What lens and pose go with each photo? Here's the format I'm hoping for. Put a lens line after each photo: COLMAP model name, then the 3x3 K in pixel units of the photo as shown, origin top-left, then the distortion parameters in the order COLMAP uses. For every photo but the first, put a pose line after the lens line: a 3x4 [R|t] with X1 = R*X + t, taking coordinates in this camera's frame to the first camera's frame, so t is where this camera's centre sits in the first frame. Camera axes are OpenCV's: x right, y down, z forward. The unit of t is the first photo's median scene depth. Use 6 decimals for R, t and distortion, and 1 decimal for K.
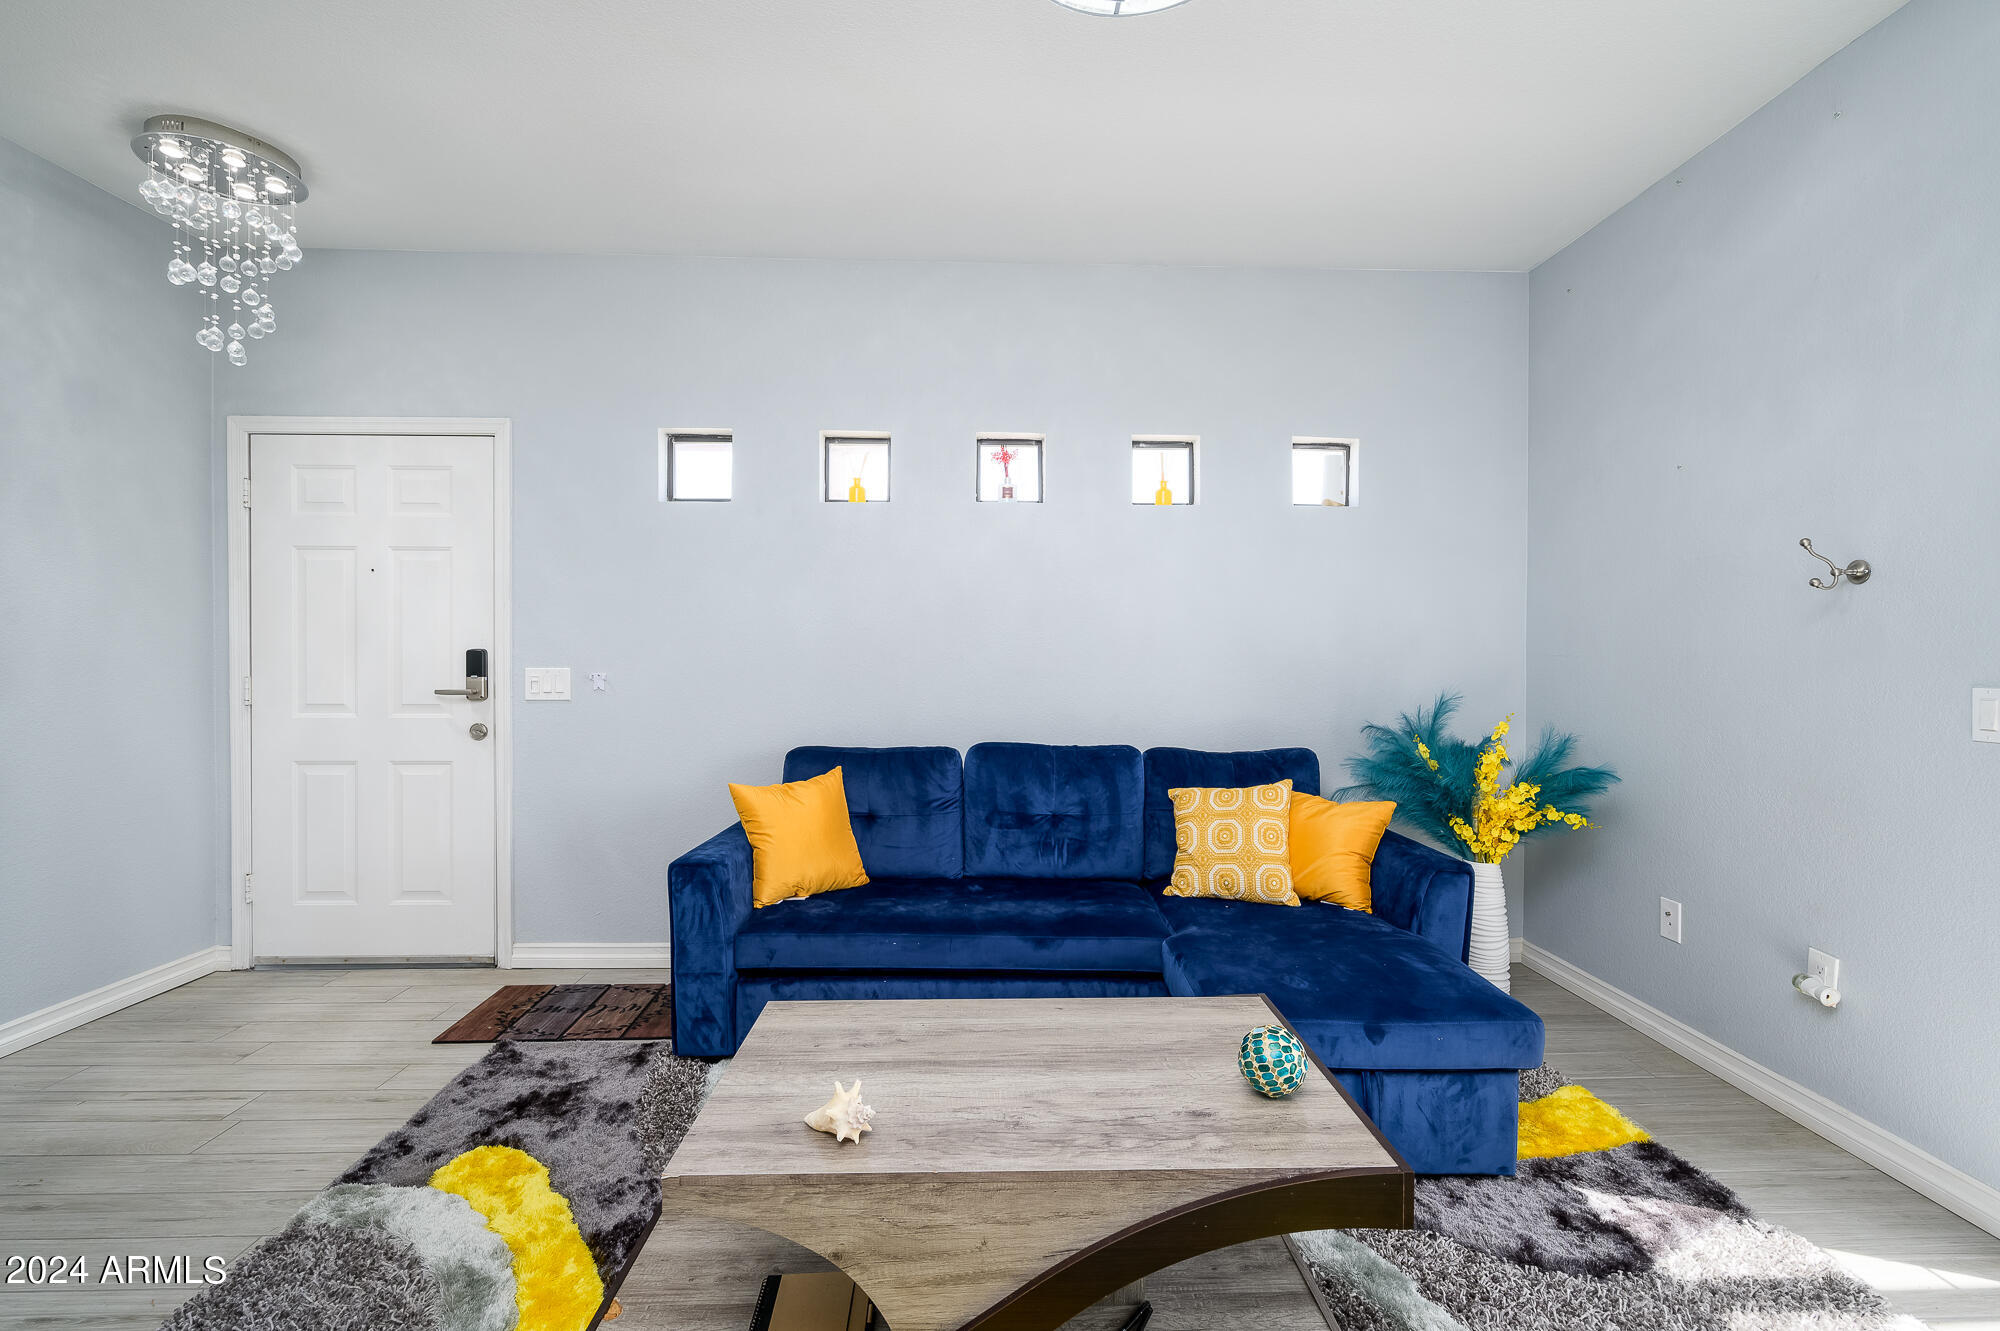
lens RADIAL K [[886.3, 0, 1002.1], [0, 886.3, 654.4], [0, 0, 1]] dist [0.002571, -0.001029]
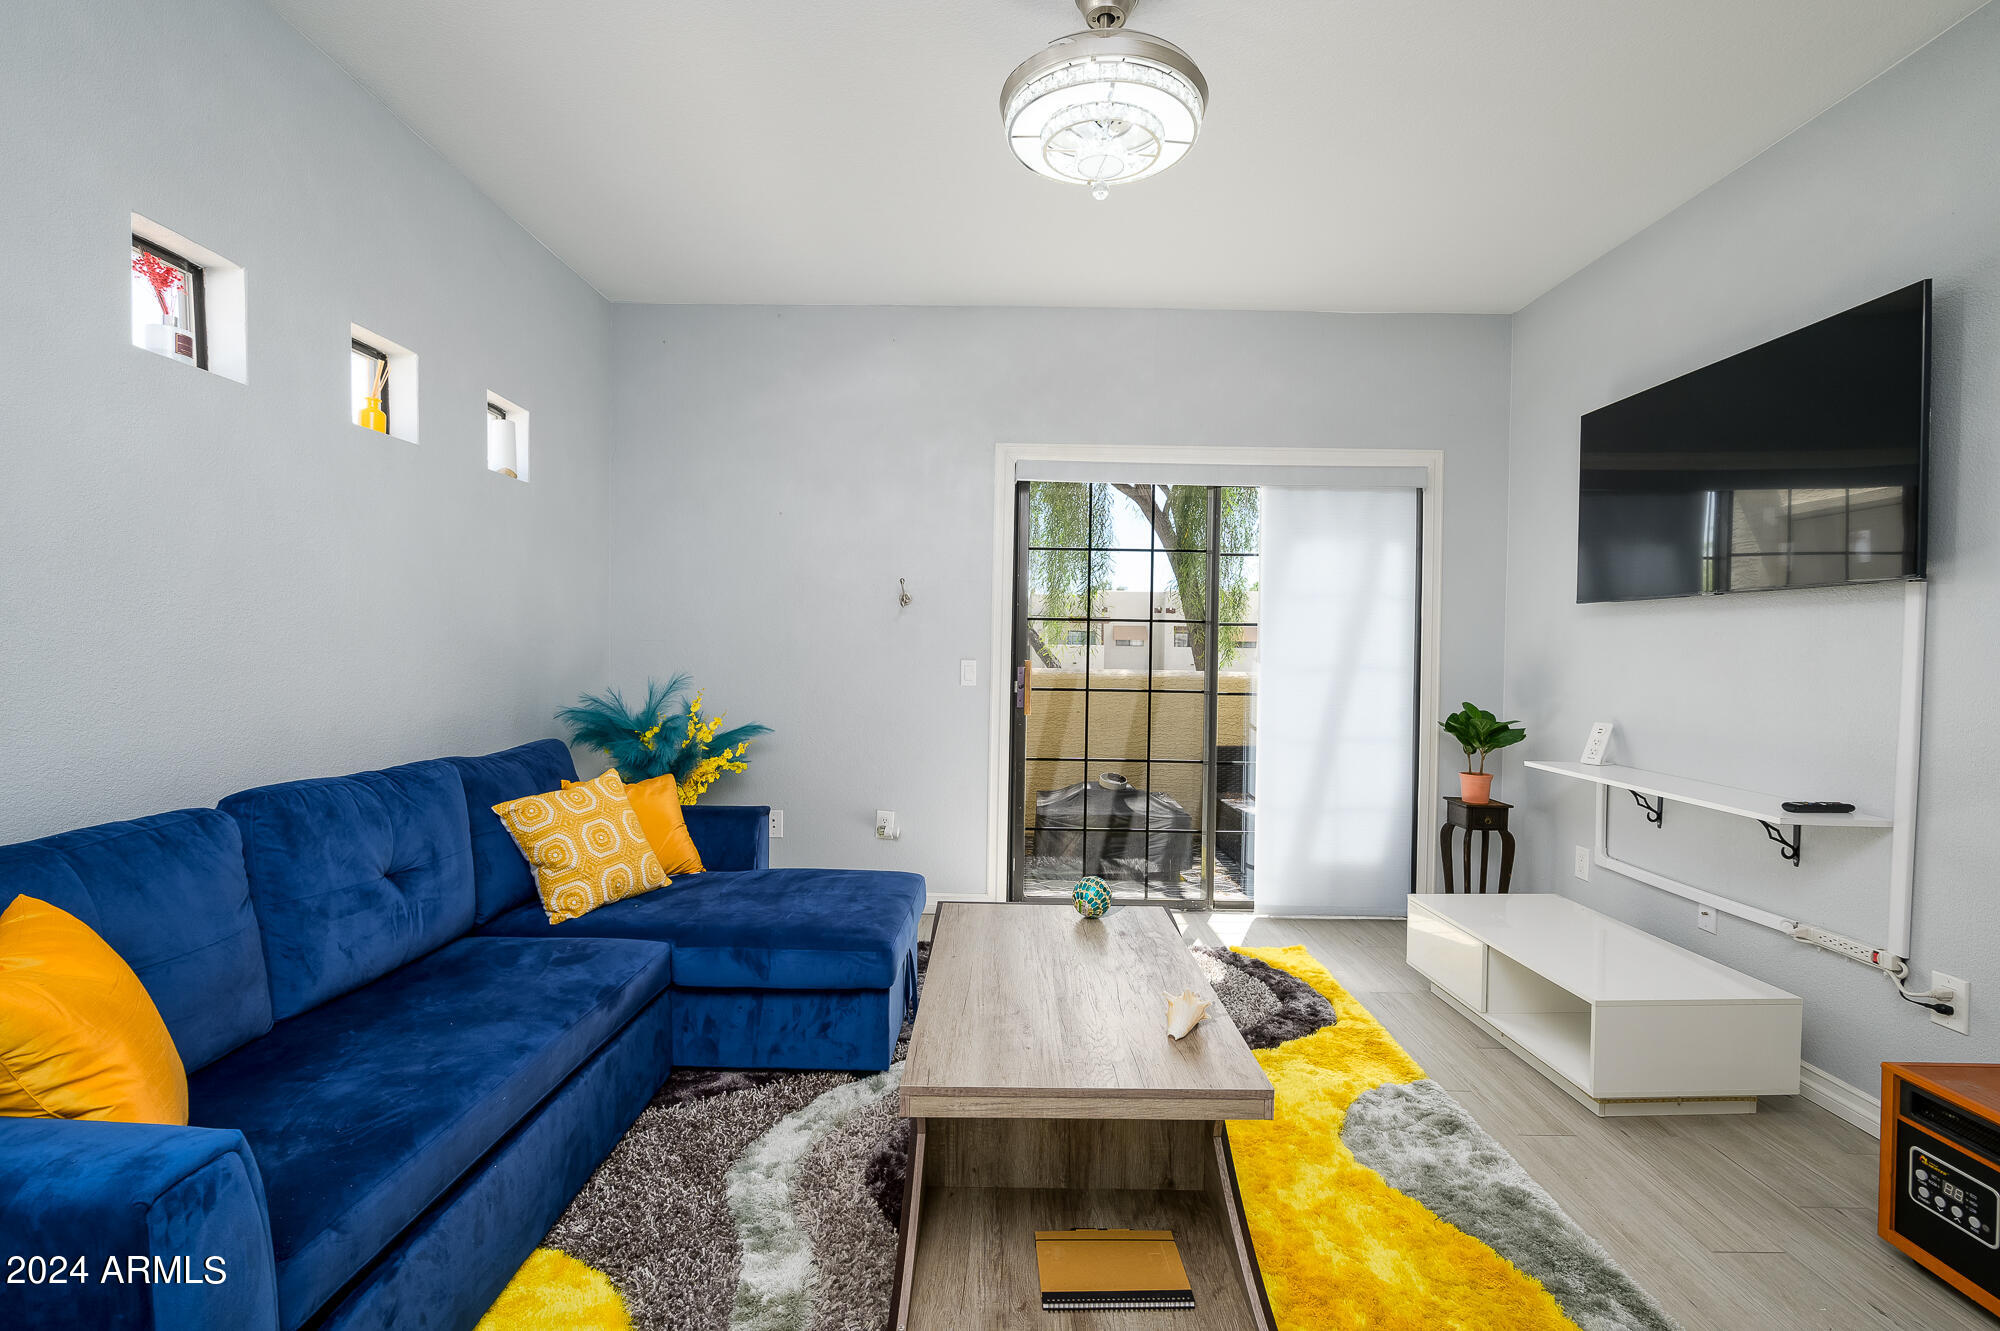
lens RADIAL K [[886.3, 0, 1000.5], [0, 886.3, 667.4], [0, 0, 1]] dist [0.002571, -0.001029]
pose [[0.025362, -0.026165, 0.999336, -0.648636], [-0.008257, 0.999618, 0.026382, 0.000832], [-0.999644, -0.008921, 0.025136, 0.561438]]
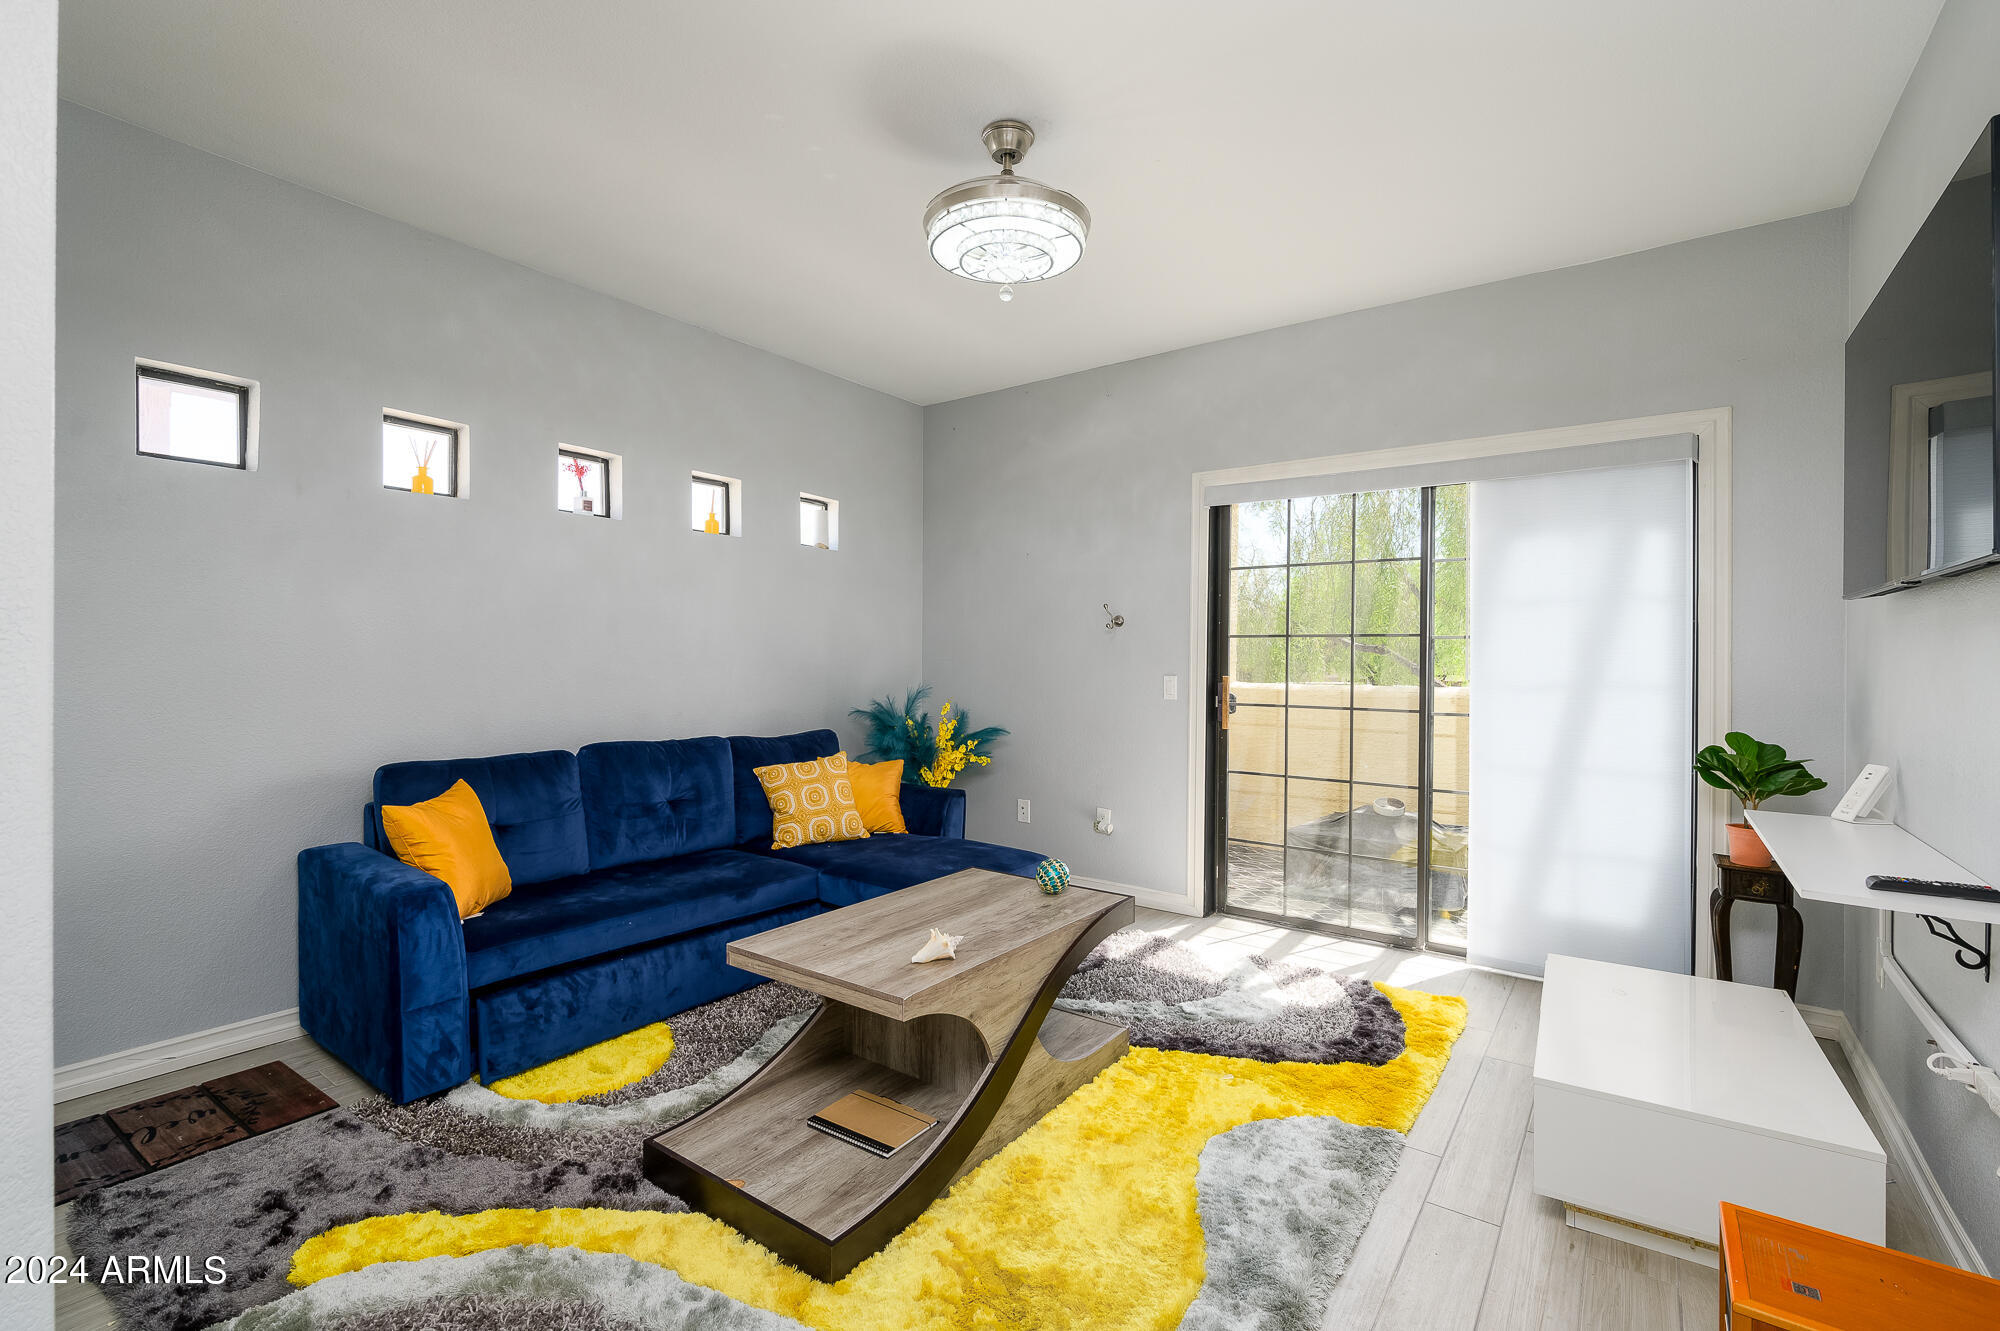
lens RADIAL K [[886.3, 0, 997.5], [0, 886.3, 668.1], [0, 0, 1]] dist [0.002571, -0.001029]
pose [[0.611579, -0.007734, 0.791146, -0.628810], [0.000075, 0.999953, 0.009717, -0.001074], [-0.791184, -0.005883, 0.611550, -0.029281]]
